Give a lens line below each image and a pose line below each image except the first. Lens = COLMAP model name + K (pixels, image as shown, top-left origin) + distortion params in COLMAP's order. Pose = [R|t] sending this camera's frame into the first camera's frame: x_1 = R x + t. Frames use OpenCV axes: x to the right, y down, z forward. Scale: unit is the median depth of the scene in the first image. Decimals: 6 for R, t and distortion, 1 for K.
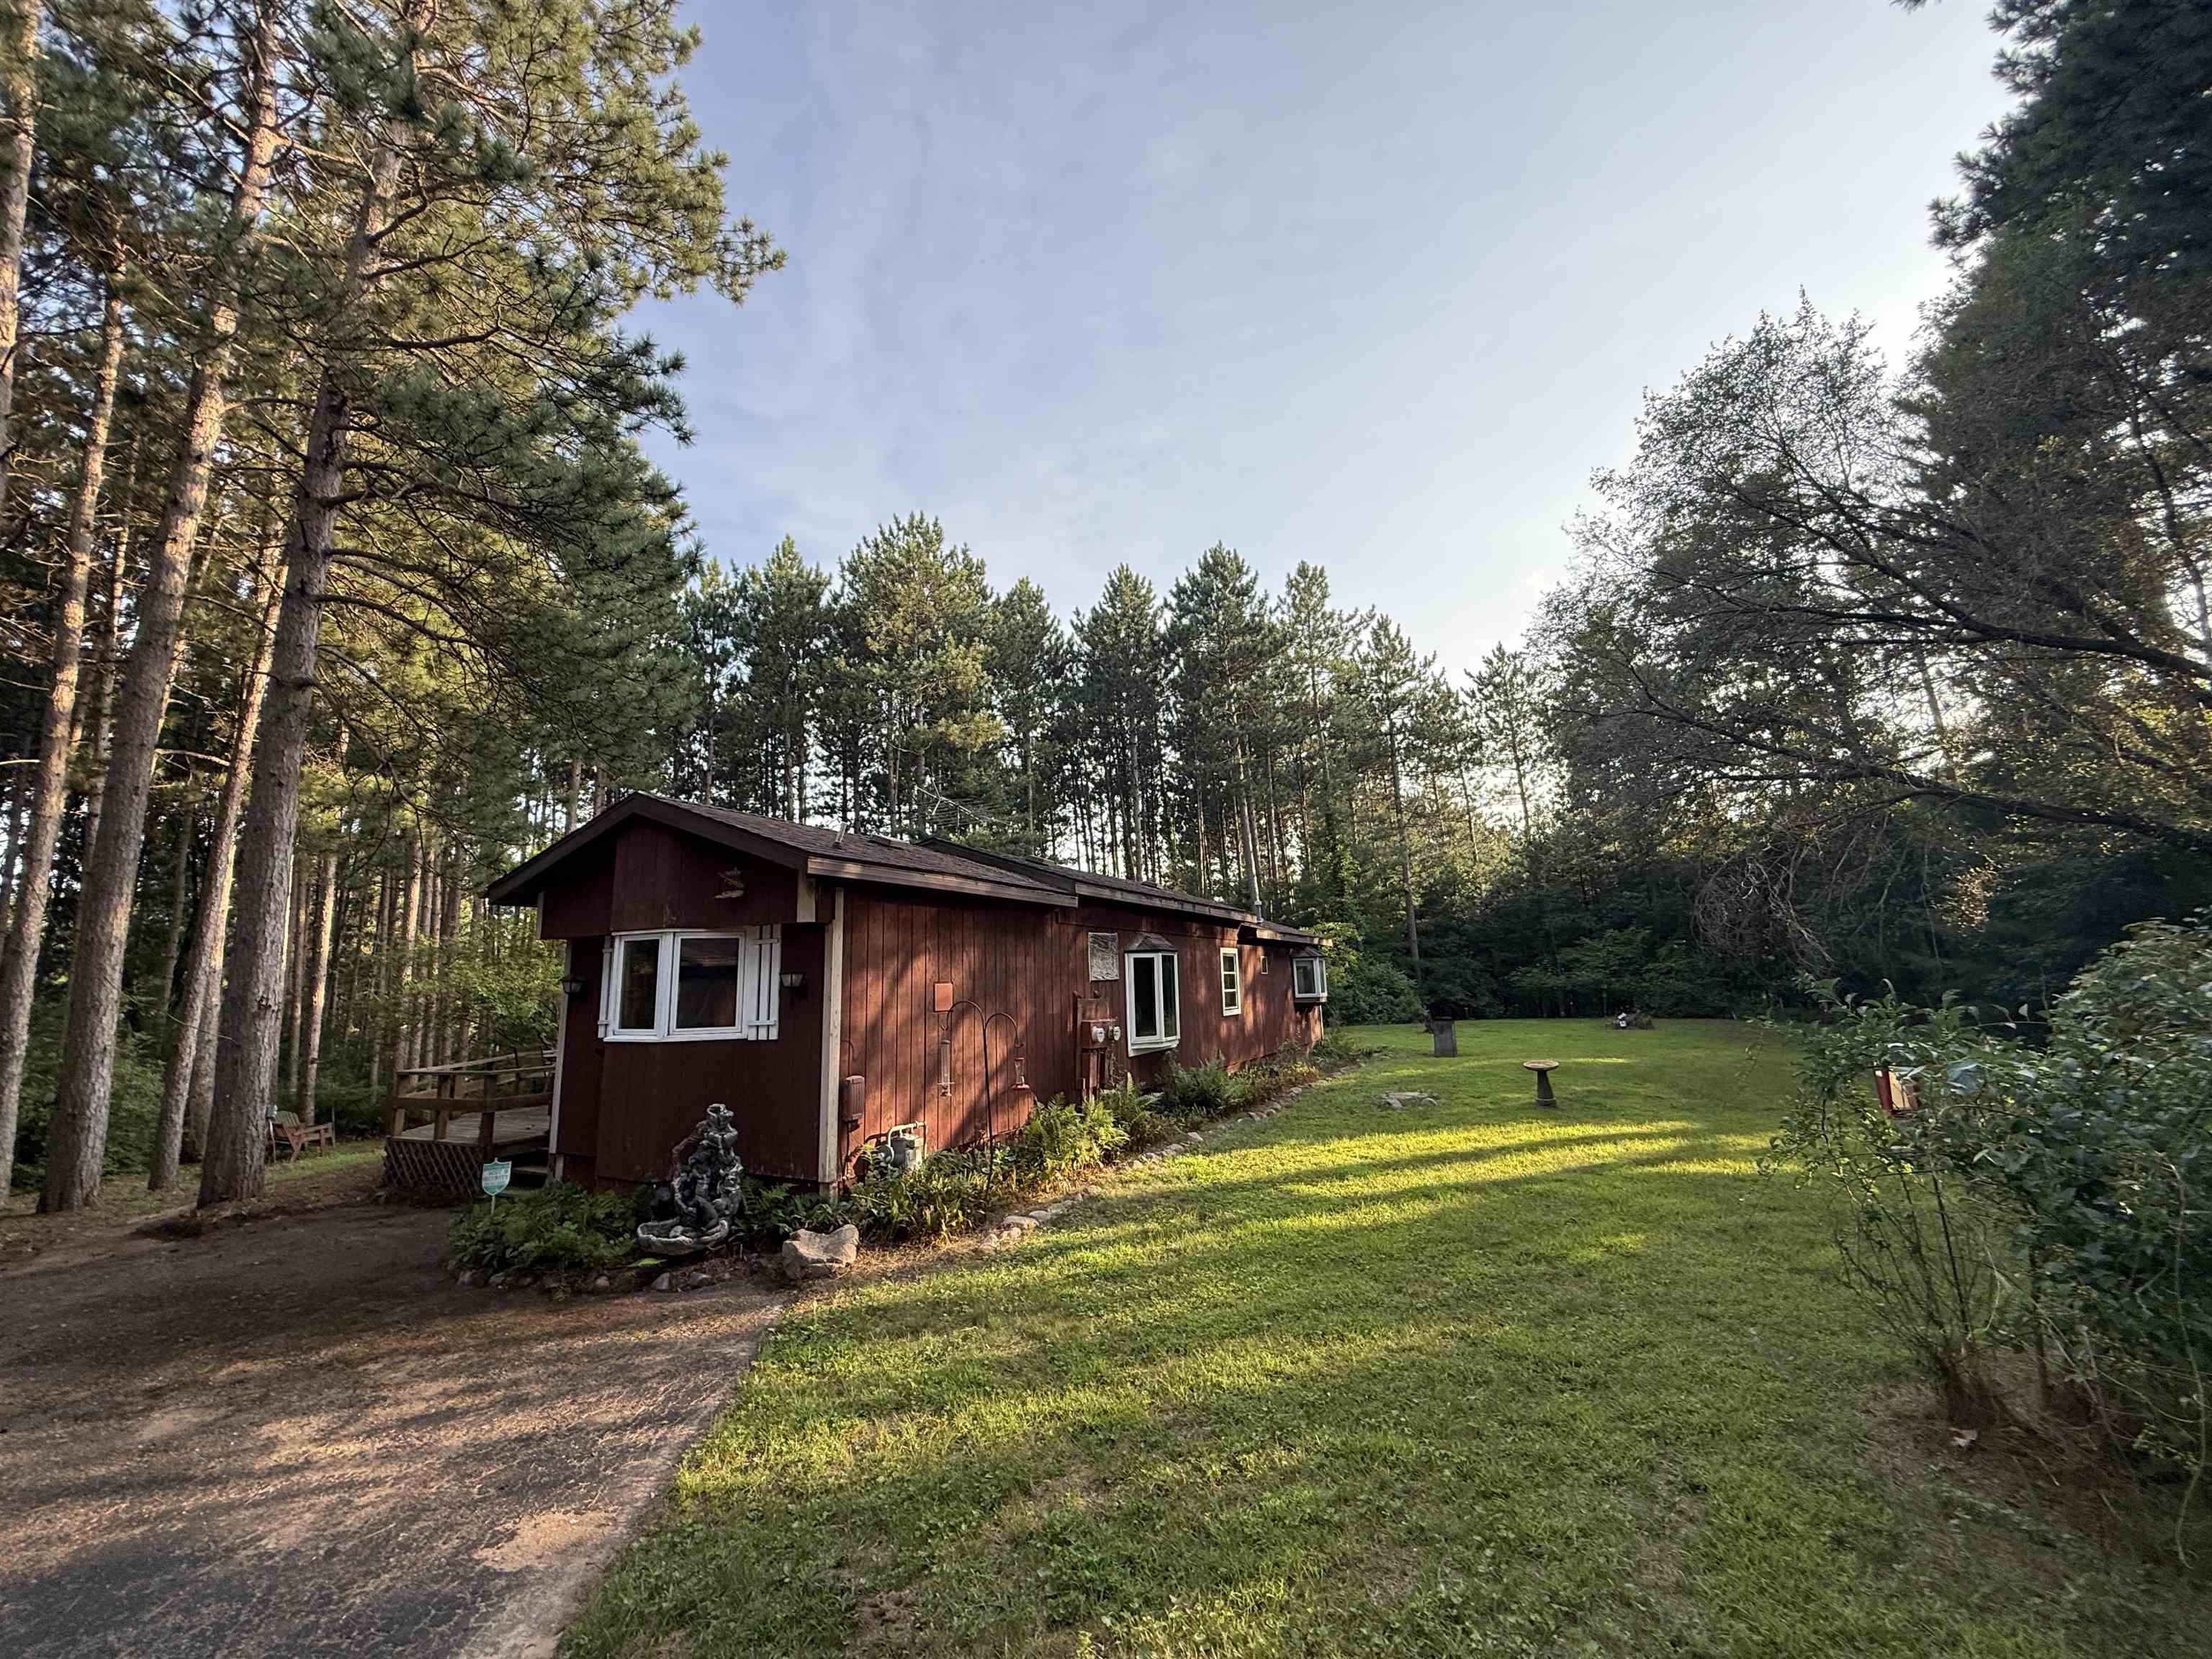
lens RADIAL K [[882.5, 0, 1108.2], [0, 882.5, 826.6], [0, 0, 1]] dist [0.000584, 0.000726]
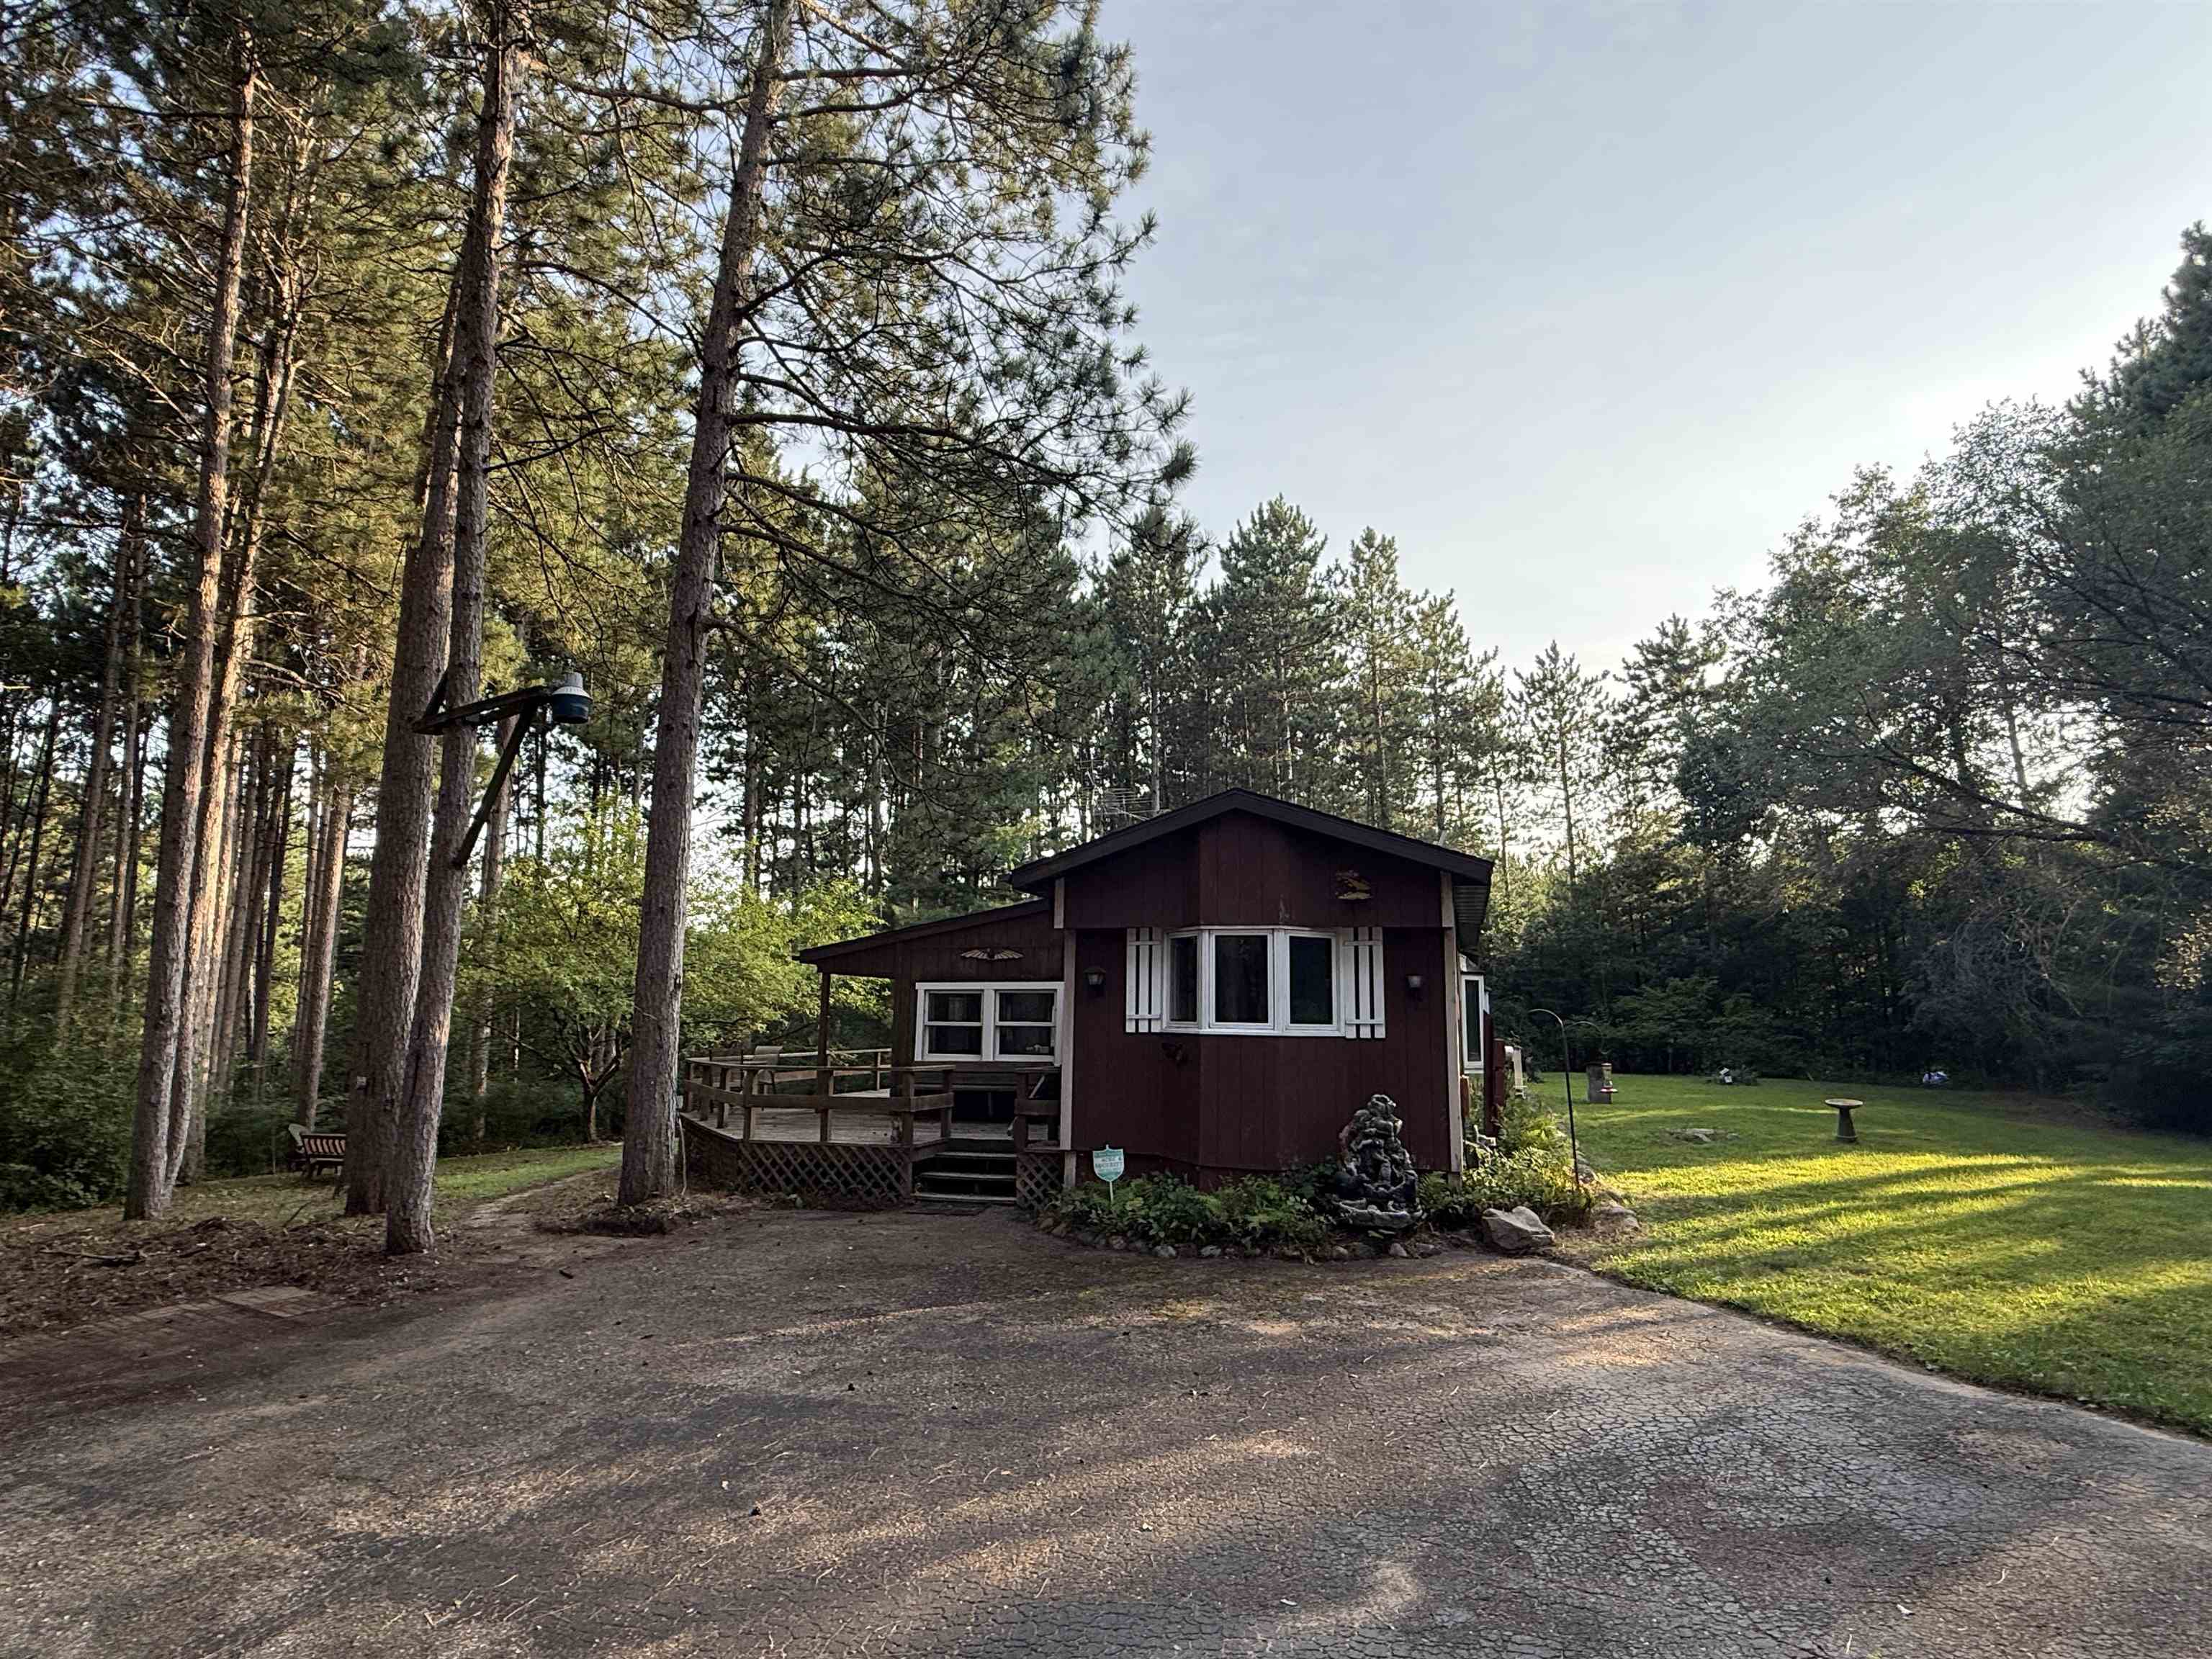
lens RADIAL K [[1140.0, 0, 1106.9], [0, 1140.0, 829.2], [0, 0, 1]] dist [0.003725, 0.001365]
pose [[0.985267, 0.071315, 0.155442, -0.214412], [-0.072918, 0.997327, 0.004629, 0.003228], [-0.154696, -0.015895, 0.987834, -0.061728]]
